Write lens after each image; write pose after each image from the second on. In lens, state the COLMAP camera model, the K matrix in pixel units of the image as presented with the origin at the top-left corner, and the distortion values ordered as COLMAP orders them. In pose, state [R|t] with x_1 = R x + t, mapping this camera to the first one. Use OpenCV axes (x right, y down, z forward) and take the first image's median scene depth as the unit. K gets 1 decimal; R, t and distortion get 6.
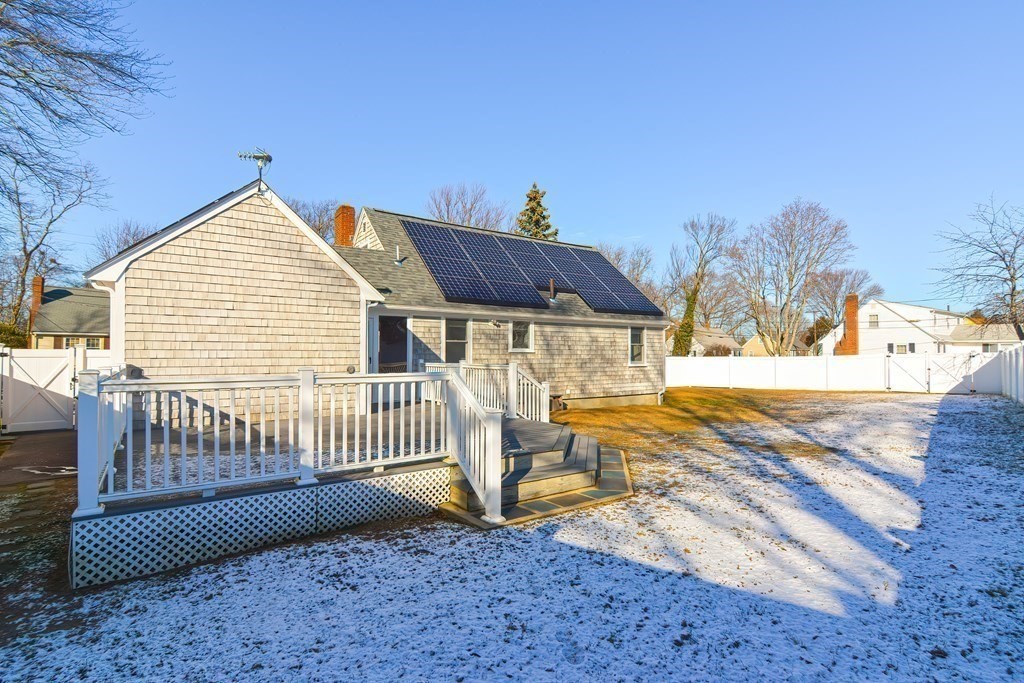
lens RADIAL K [[501.4, 0, 515.3], [0, 501.4, 339.6], [0, 0, 1]] dist [-0.002173, -0.009394]
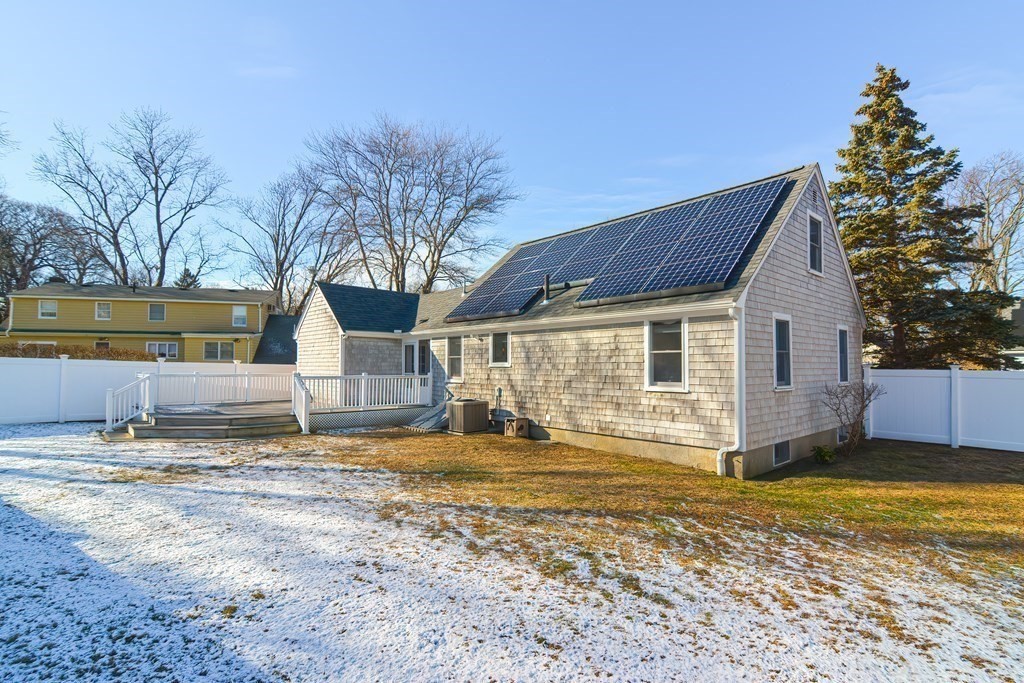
lens RADIAL K [[495.0, 0, 517.0], [0, 495.0, 344.2], [0, 0, 1]] dist [0.003621, -0.009024]
pose [[0.115560, -0.049048, -0.992089, 0.835954], [0.023394, 0.998637, -0.046647, 0.024807], [0.993025, -0.017818, 0.116550, 0.843908]]
